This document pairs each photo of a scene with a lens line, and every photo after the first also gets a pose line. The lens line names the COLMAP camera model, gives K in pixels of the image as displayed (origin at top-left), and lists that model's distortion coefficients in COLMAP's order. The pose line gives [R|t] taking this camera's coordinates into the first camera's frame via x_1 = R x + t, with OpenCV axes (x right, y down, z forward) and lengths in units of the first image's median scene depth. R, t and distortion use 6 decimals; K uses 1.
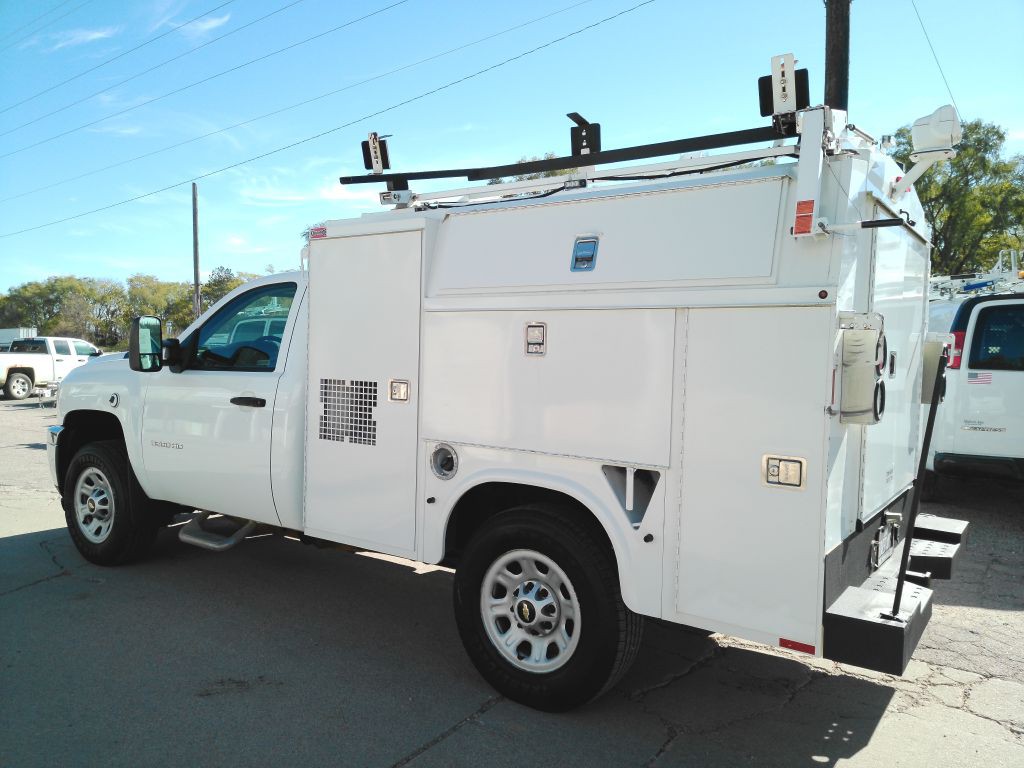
lens RADIAL K [[735.5, 0, 512.0], [0, 735.5, 384.0], [0, 0, 1]] dist [0.037708, -0.003662]
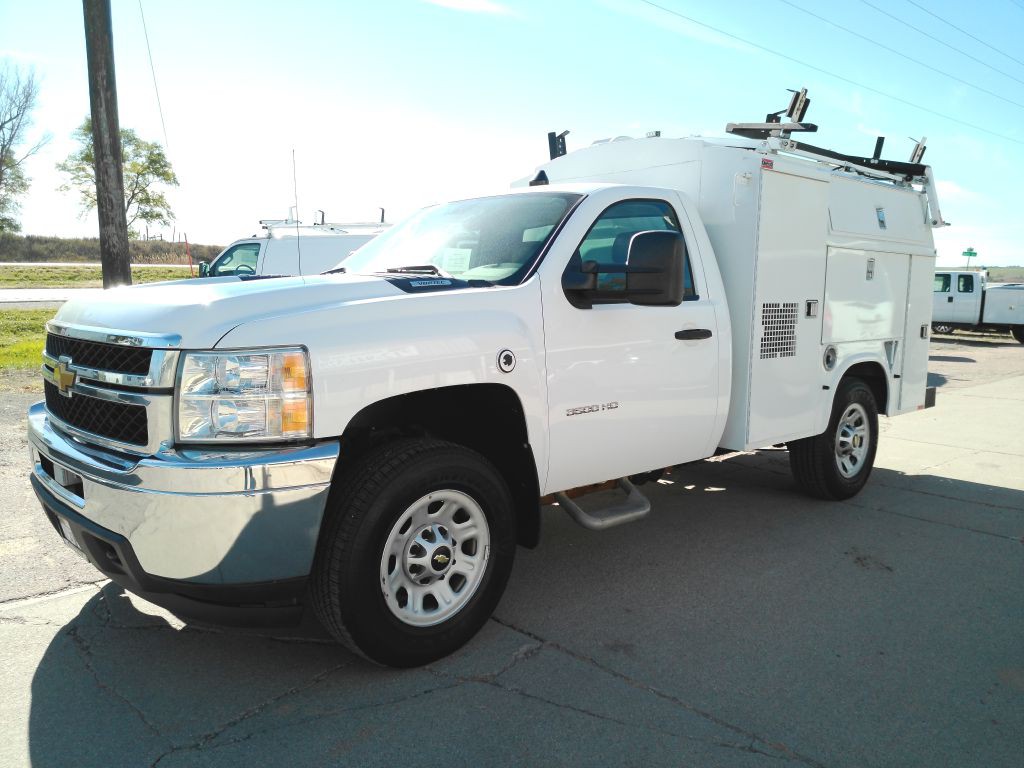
lens RADIAL K [[772.3, 0, 490.1], [0, 772.3, 392.6], [0, 0, 1]] dist [0.050094, -0.006439]
pose [[0.250070, -0.142824, 0.957636, -1.558452], [0.041815, 0.989731, 0.136691, -0.053571], [-0.967324, 0.005861, 0.253474, 1.161586]]
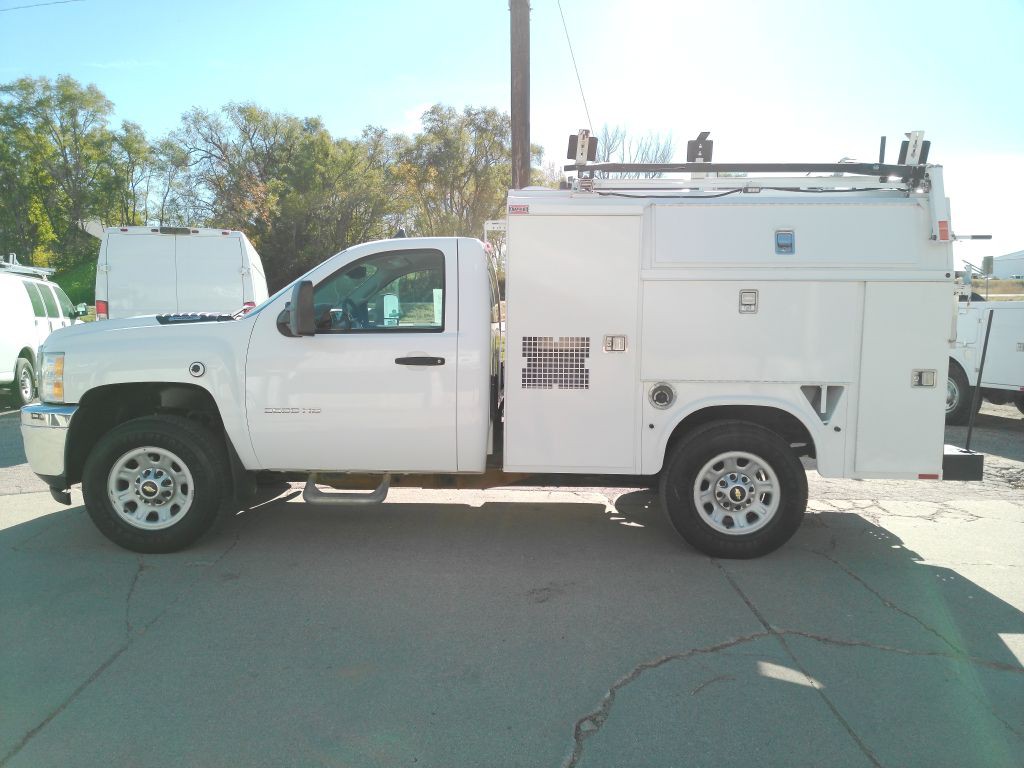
lens RADIAL K [[747.4, 0, 450.4], [0, 747.4, 381.2], [0, 0, 1]] dist [0.042885, -0.002861]
pose [[0.848190, -0.064060, 0.525804, -1.036917], [0.034460, 0.997231, 0.065907, -0.019942], [-0.528570, -0.037782, 0.848048, 0.061045]]
